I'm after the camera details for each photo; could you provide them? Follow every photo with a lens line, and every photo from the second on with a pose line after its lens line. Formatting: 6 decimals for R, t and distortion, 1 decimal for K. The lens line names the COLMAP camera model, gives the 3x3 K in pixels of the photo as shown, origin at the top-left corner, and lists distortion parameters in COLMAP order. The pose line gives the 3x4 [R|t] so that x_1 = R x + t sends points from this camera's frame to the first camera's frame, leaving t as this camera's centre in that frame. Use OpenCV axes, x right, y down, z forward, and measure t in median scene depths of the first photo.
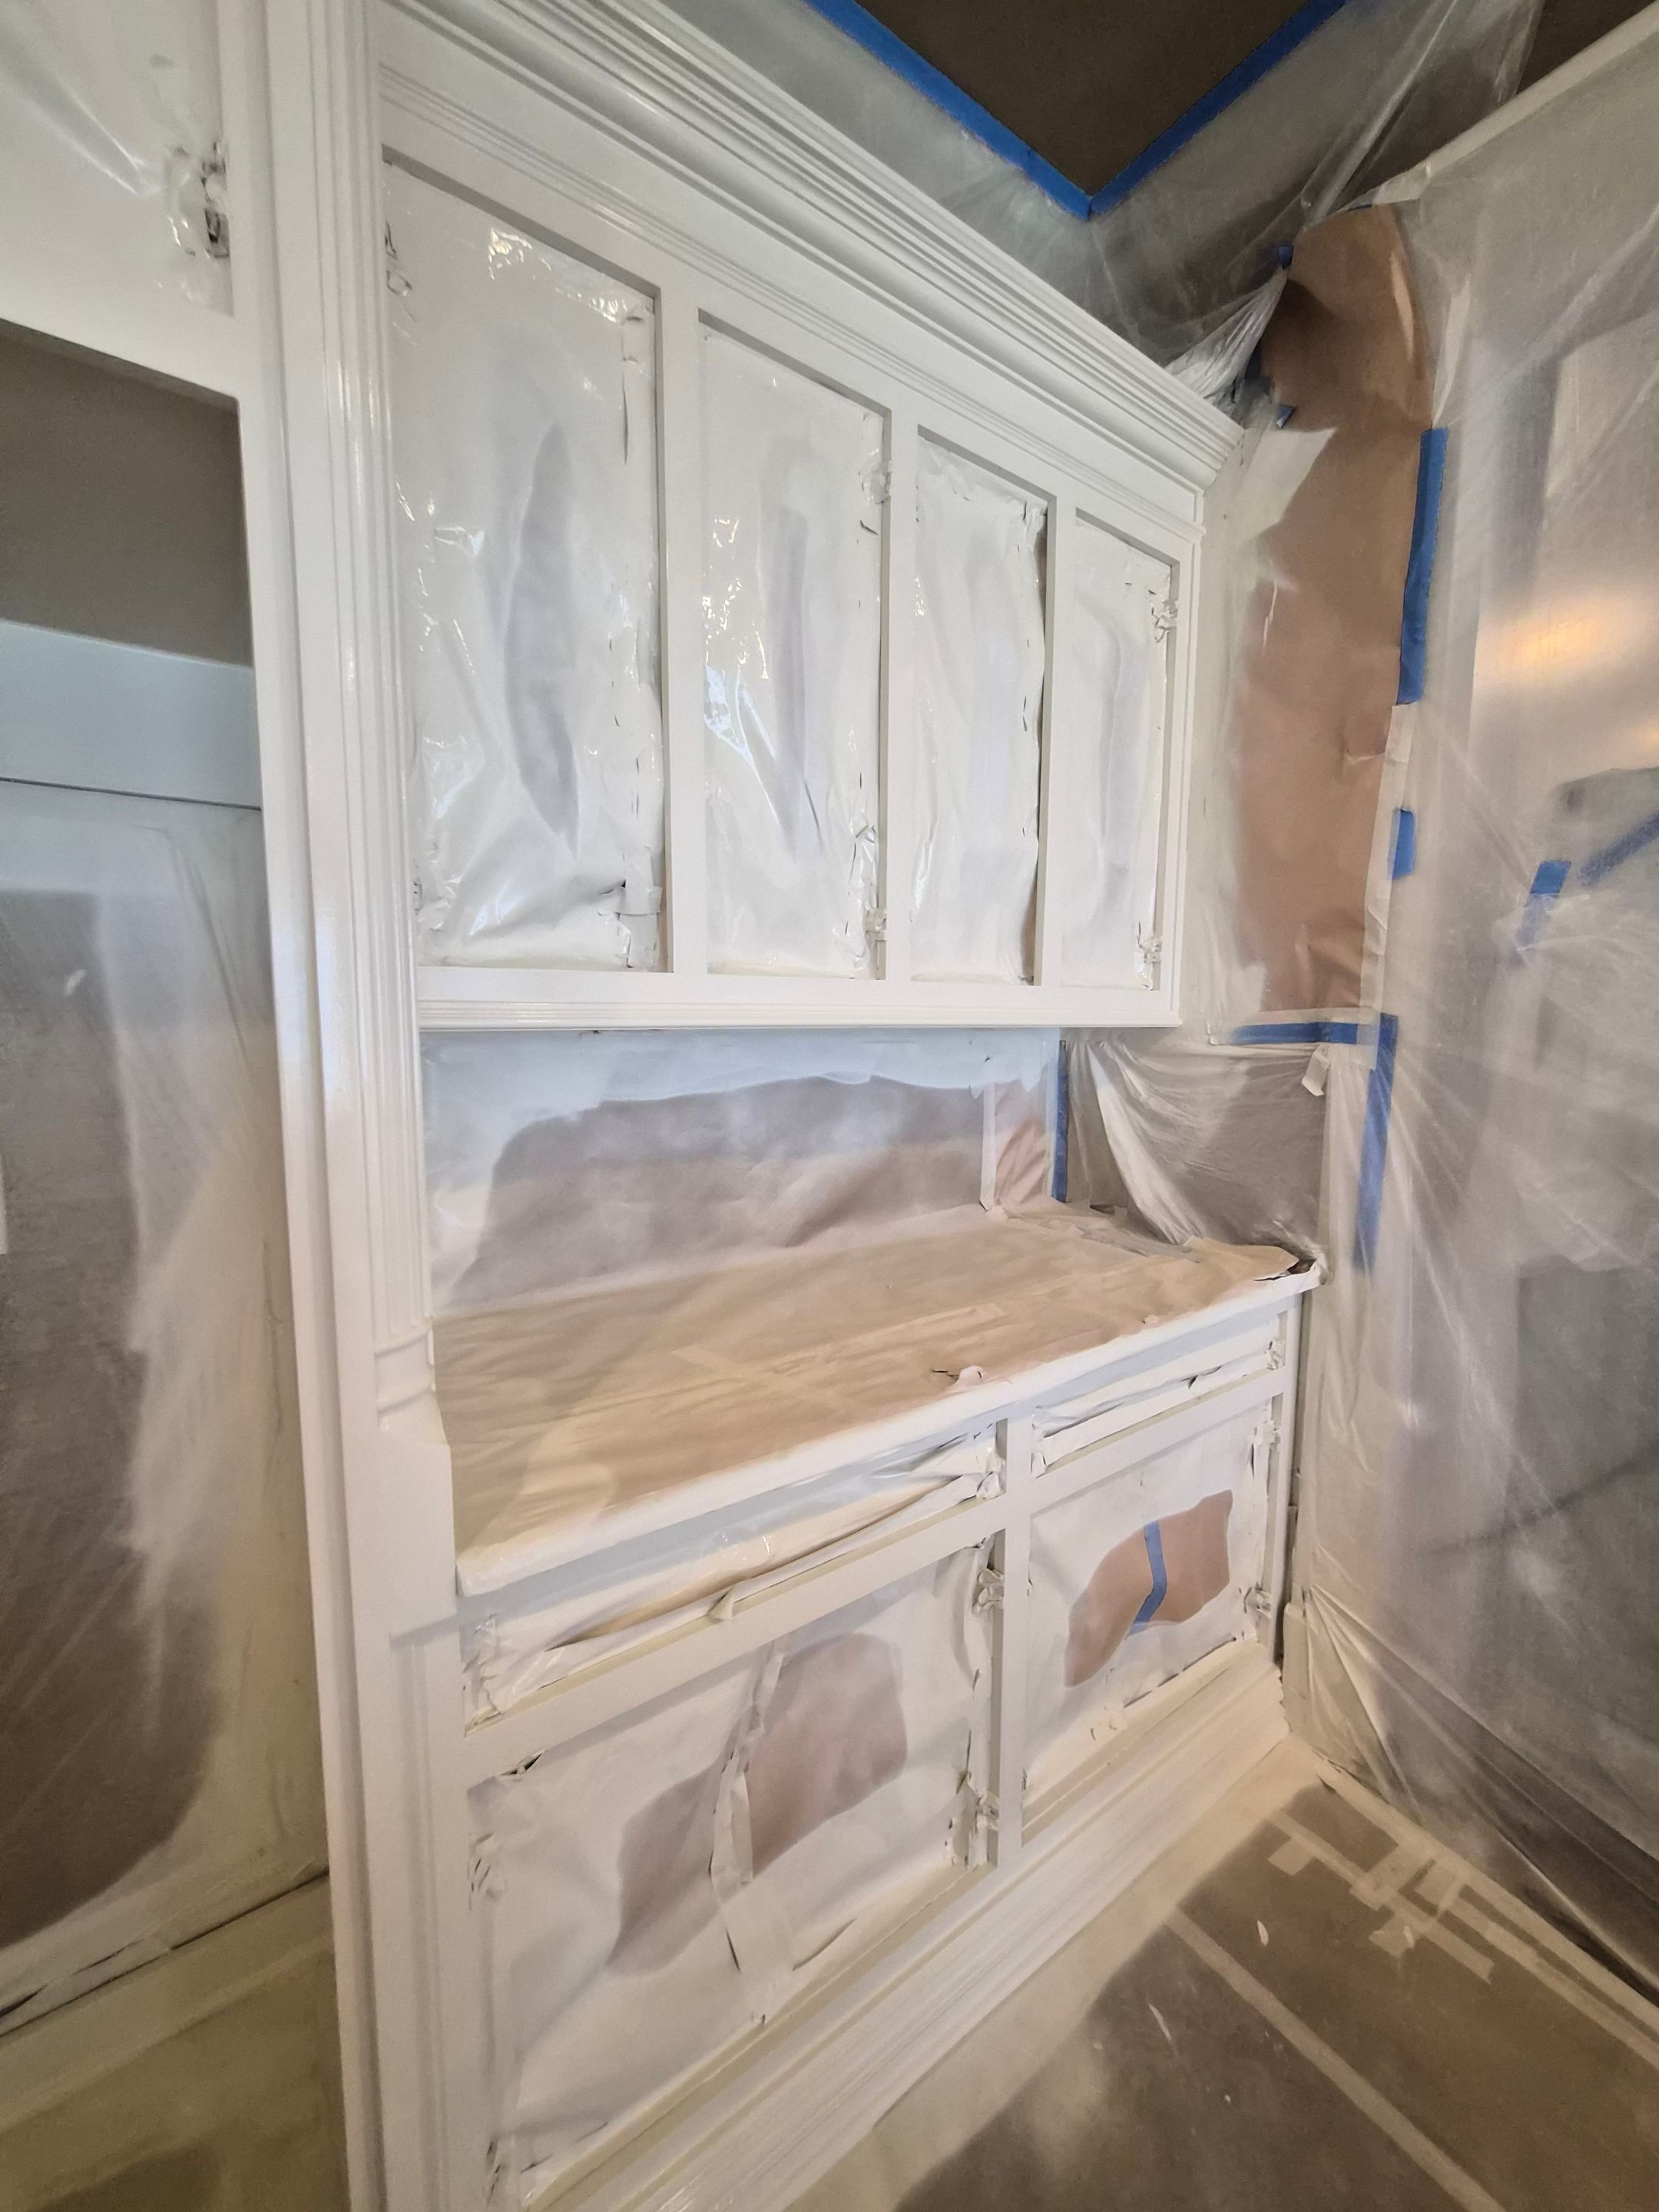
lens RADIAL K [[873.8, 0, 832.5], [0, 873.8, 1109.0], [0, 0, 1]] dist [-0.003816, 0.000228]
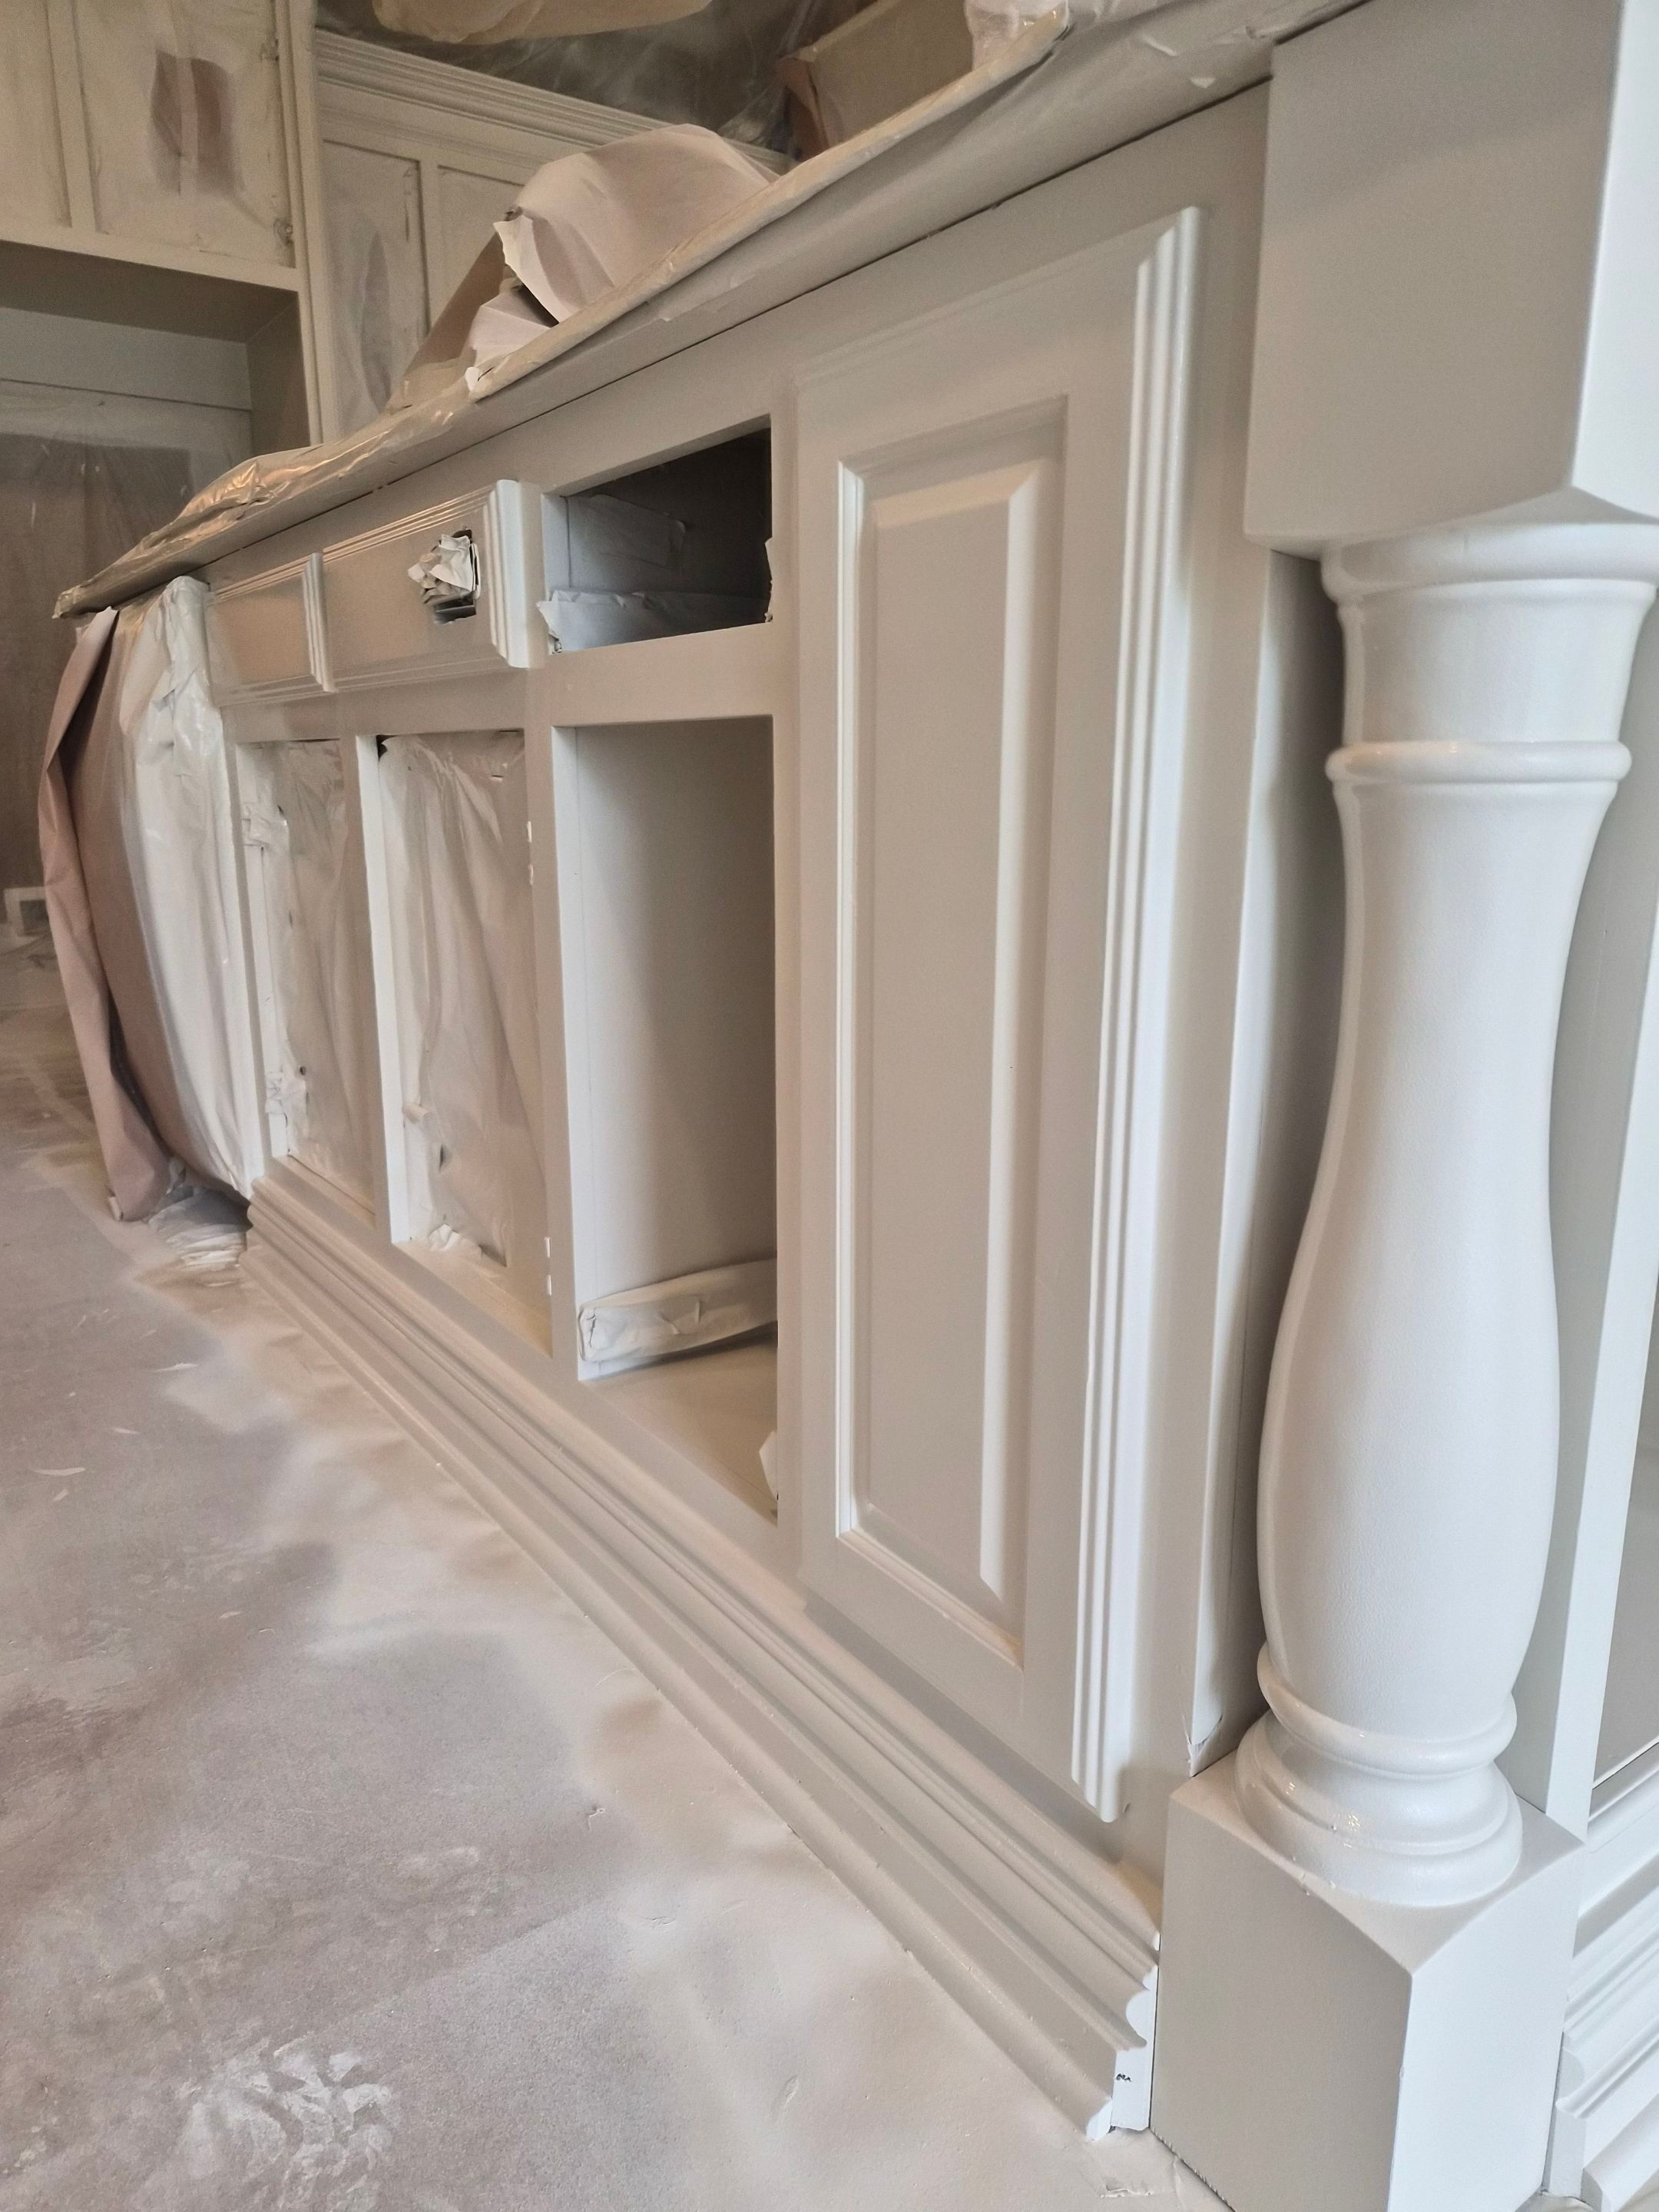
lens RADIAL K [[1486.0, 0, 829.8], [0, 1486.0, 1138.9], [0, 0, 1]] dist [0.061663, -0.041426]
pose [[0.999912, -0.005082, -0.012266, 0.611081], [0.006657, 0.991238, 0.131922, 0.713355], [0.011488, -0.131992, 0.991184, -2.176525]]
